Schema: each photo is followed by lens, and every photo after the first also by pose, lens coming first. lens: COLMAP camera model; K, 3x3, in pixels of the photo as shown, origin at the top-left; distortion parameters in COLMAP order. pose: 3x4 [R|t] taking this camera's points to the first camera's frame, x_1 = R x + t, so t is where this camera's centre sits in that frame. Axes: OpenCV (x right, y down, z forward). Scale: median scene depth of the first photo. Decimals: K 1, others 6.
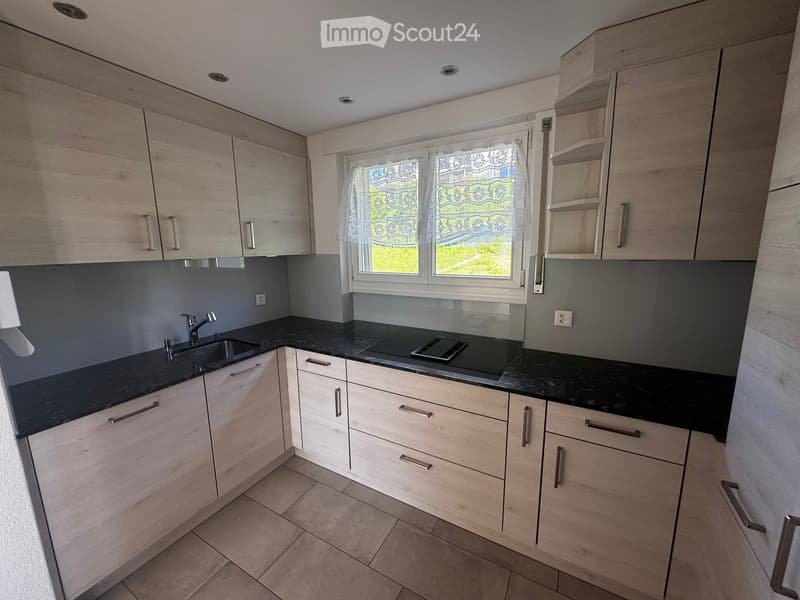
lens RADIAL K [[318.5, 0, 400.0], [0, 318.5, 300.0], [0, 0, 1]] dist [-0.001212, 0.000275]
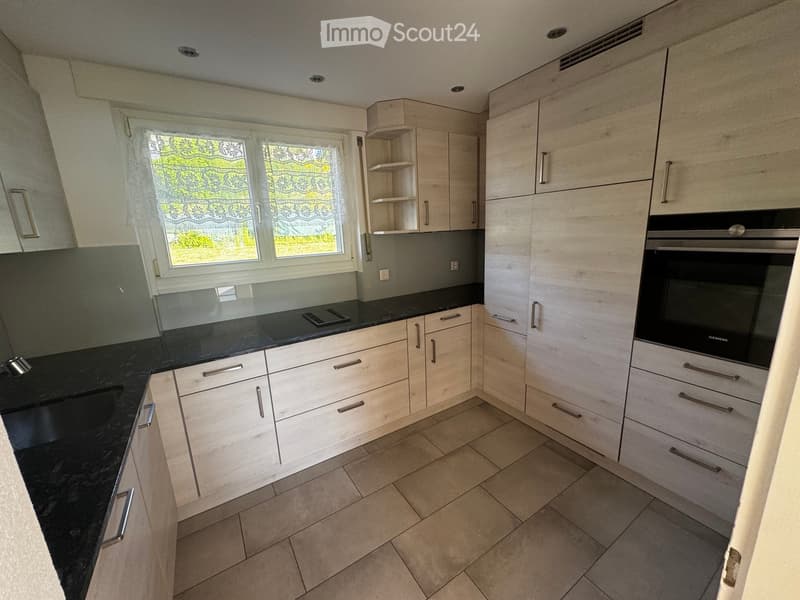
lens RADIAL K [[318.5, 0, 400.0], [0, 318.5, 300.0], [0, 0, 1]] dist [-0.001212, 0.000275]
pose [[0.476551, -0.198974, 0.856334, -0.780796], [0.186688, 0.974740, 0.122594, 0.002370], [-0.859096, 0.101444, 0.501660, 0.189051]]
